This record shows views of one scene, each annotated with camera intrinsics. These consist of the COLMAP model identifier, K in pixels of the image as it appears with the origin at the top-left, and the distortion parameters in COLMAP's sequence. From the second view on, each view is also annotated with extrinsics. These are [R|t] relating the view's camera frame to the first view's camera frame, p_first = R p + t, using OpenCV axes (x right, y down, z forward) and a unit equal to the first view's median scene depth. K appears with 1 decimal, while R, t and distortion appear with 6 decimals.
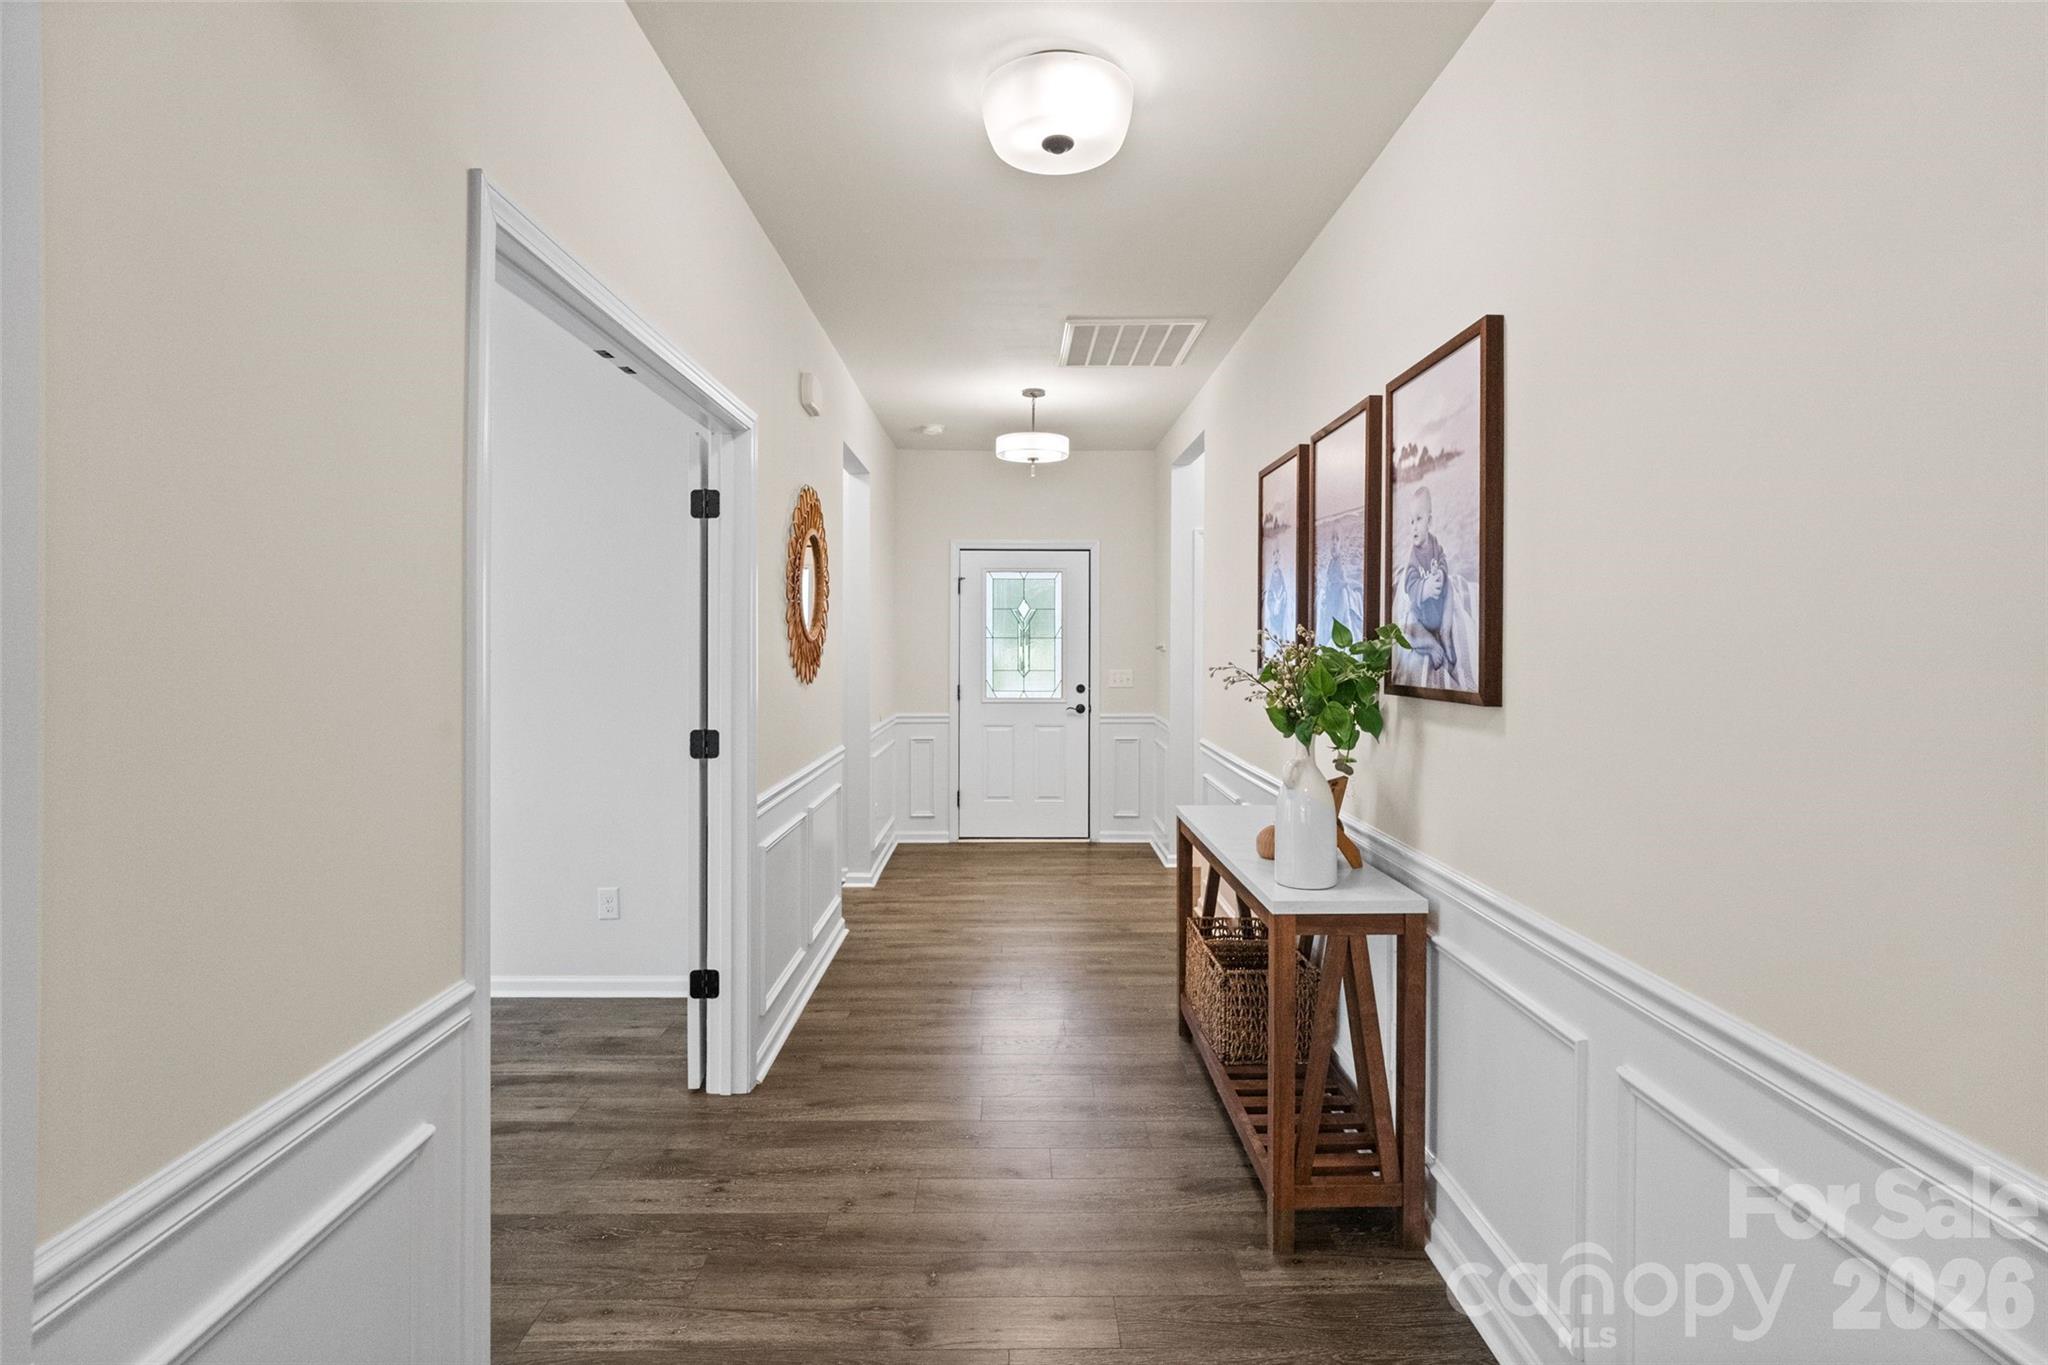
lens RADIAL K [[988.4, 0, 1023.9], [0, 988.4, 651.5], [0, 0, 1]] dist [-0.015481, -0.000135]
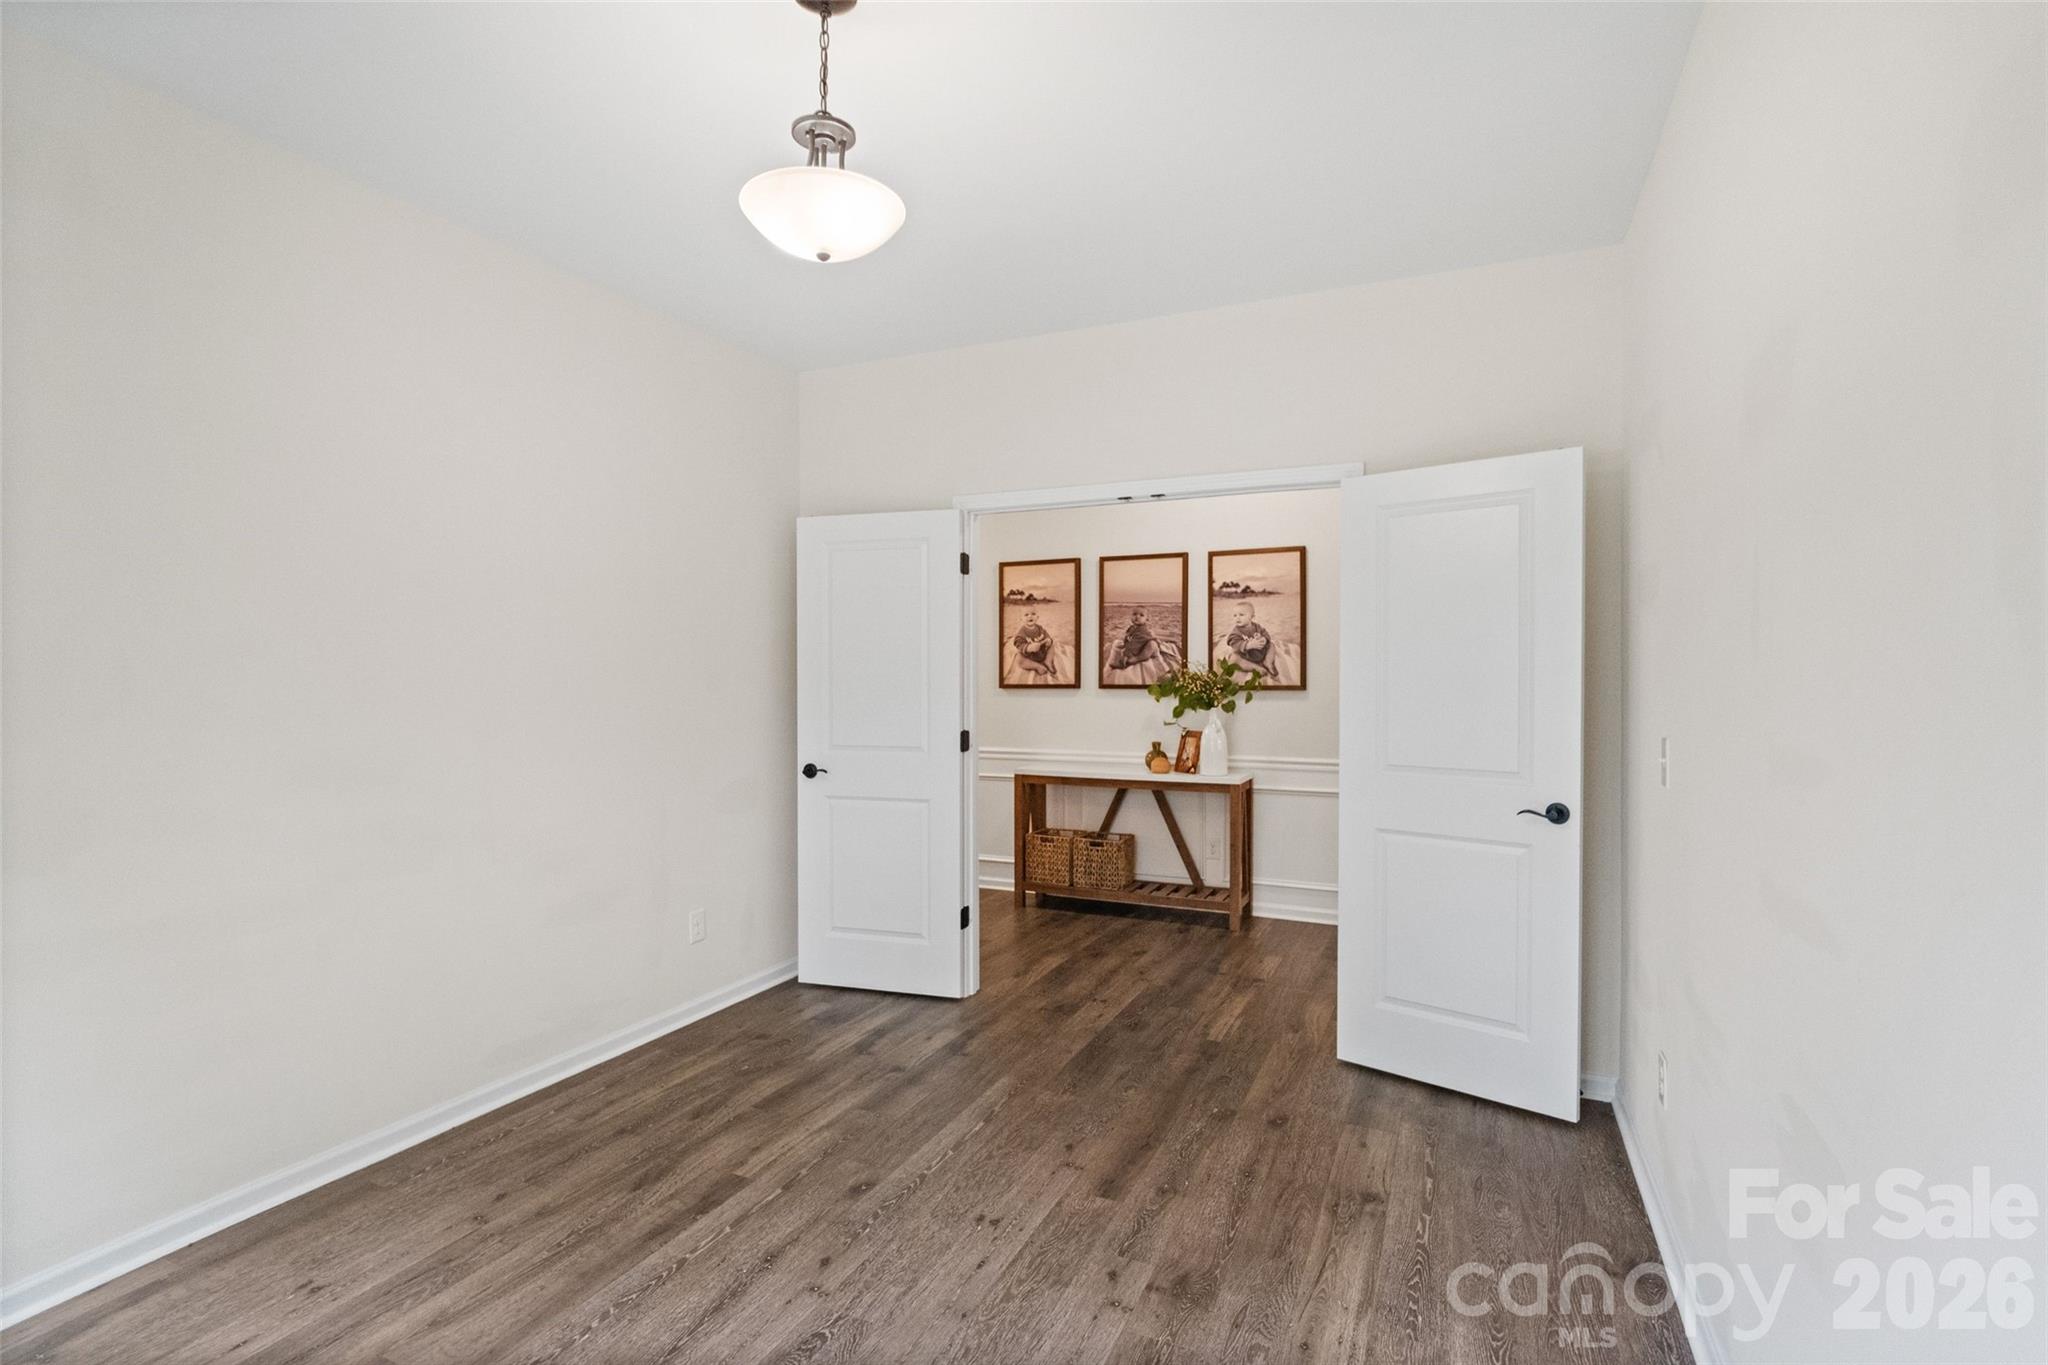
lens RADIAL K [[1003.2, 0, 1024.0], [0, 1003.2, 682.5], [0, 0, 1]] dist [-0.005988, 0.000075]
pose [[0.429403, -0.014055, 0.903004, -1.941850], [0.008300, 0.999898, 0.011617, -0.003402], [-0.903075, 0.002506, 0.429476, 0.416644]]
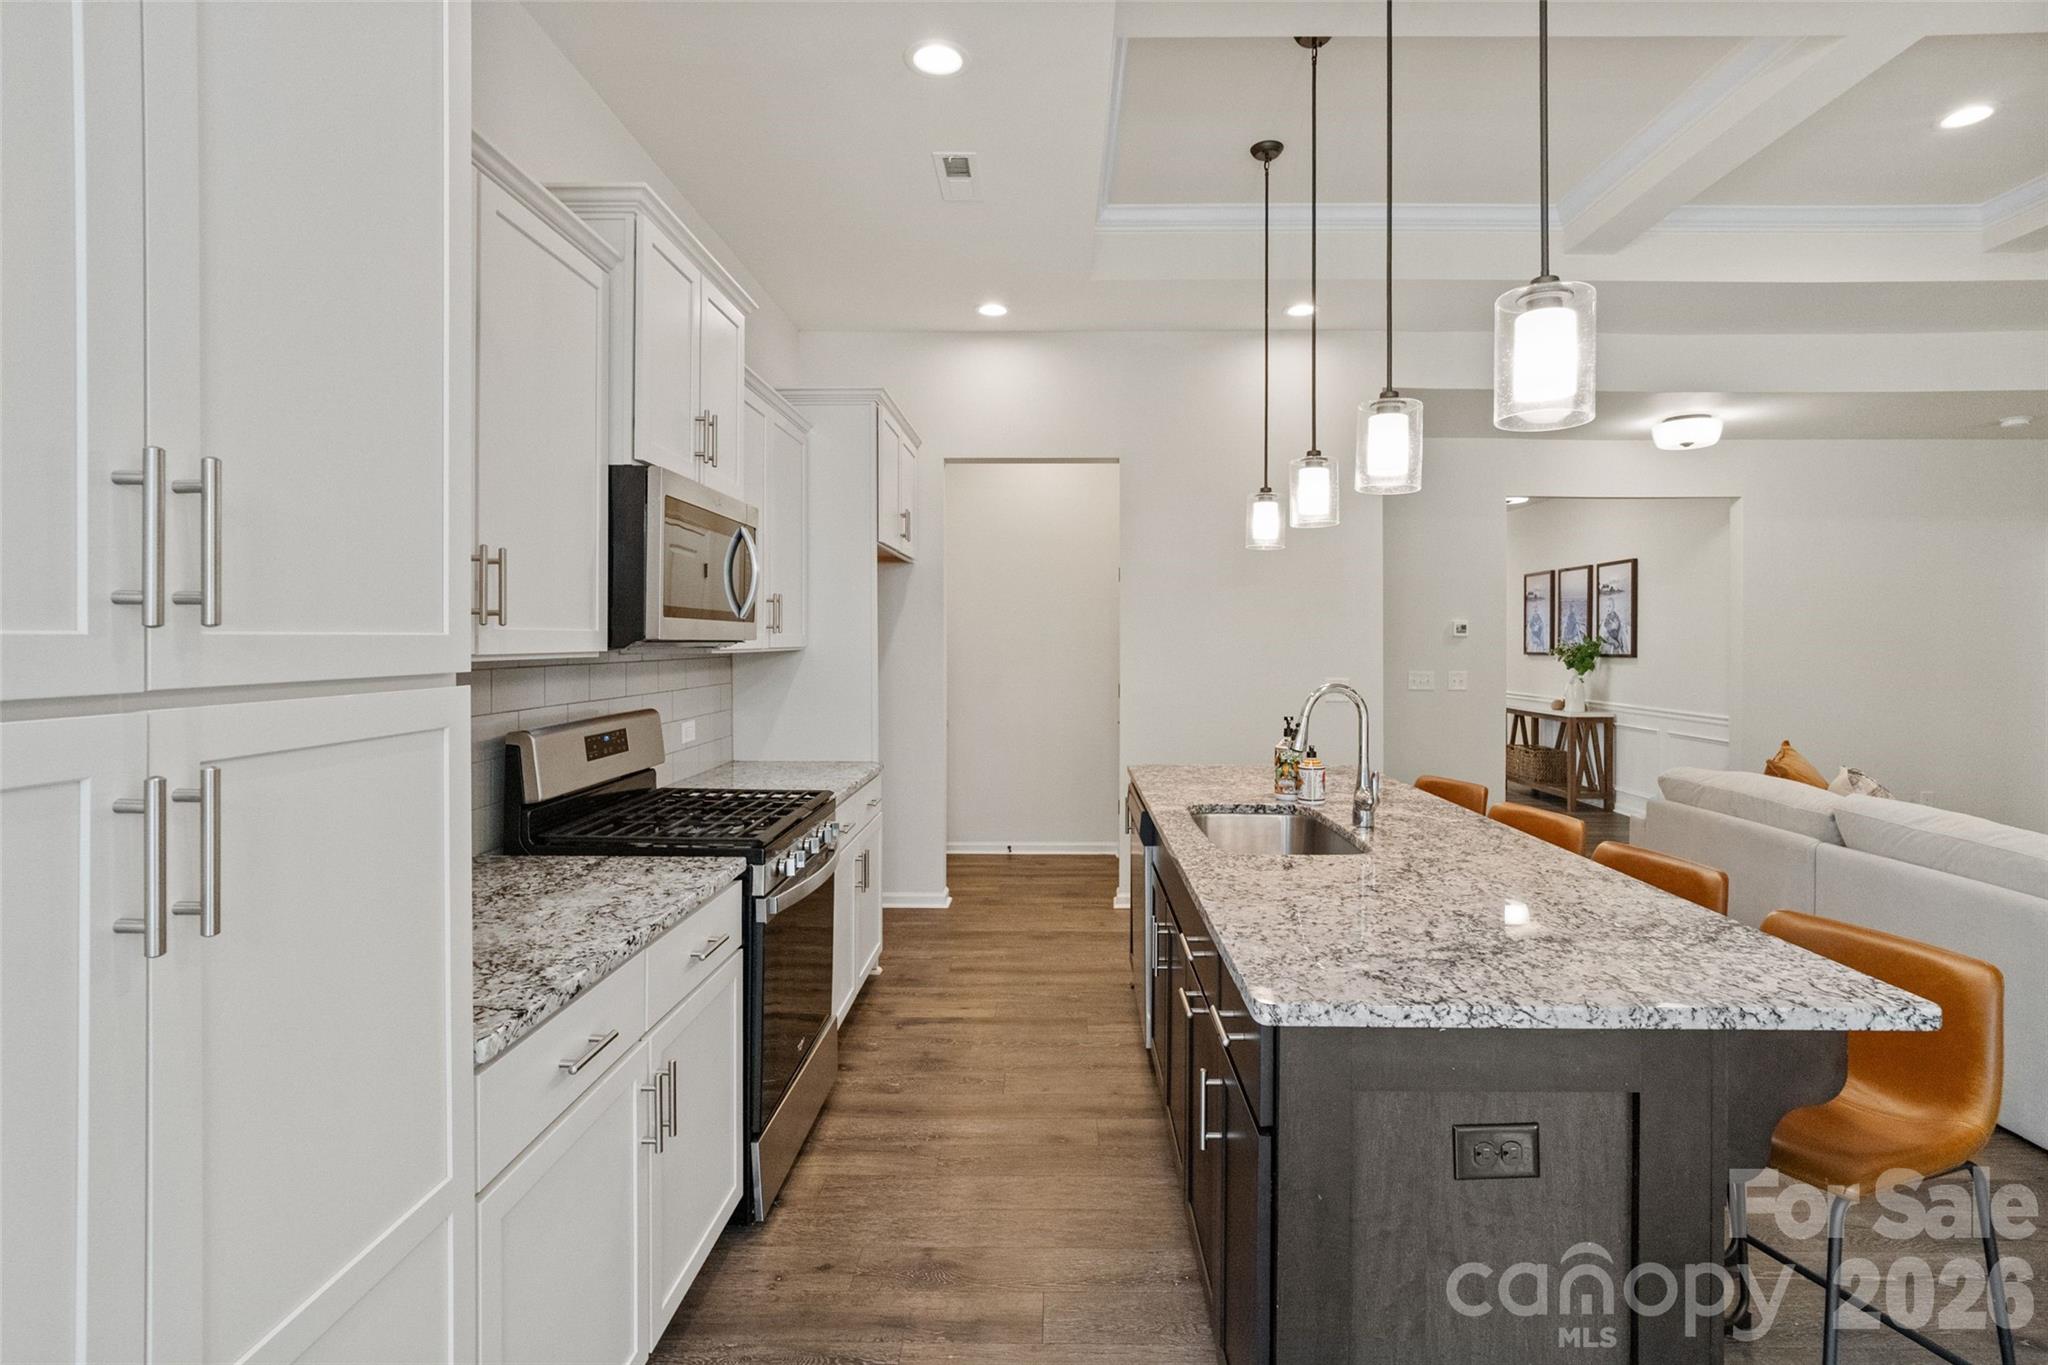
lens RADIAL K [[988.4, 0, 1023.9], [0, 988.4, 651.5], [0, 0, 1]] dist [-0.015481, -0.000135]
pose [[0.999502, -0.002983, -0.031412, -1.510735], [0.003133, 0.999984, 0.004723, 0.002666], [0.031397, -0.004819, 0.999495, -2.461964]]
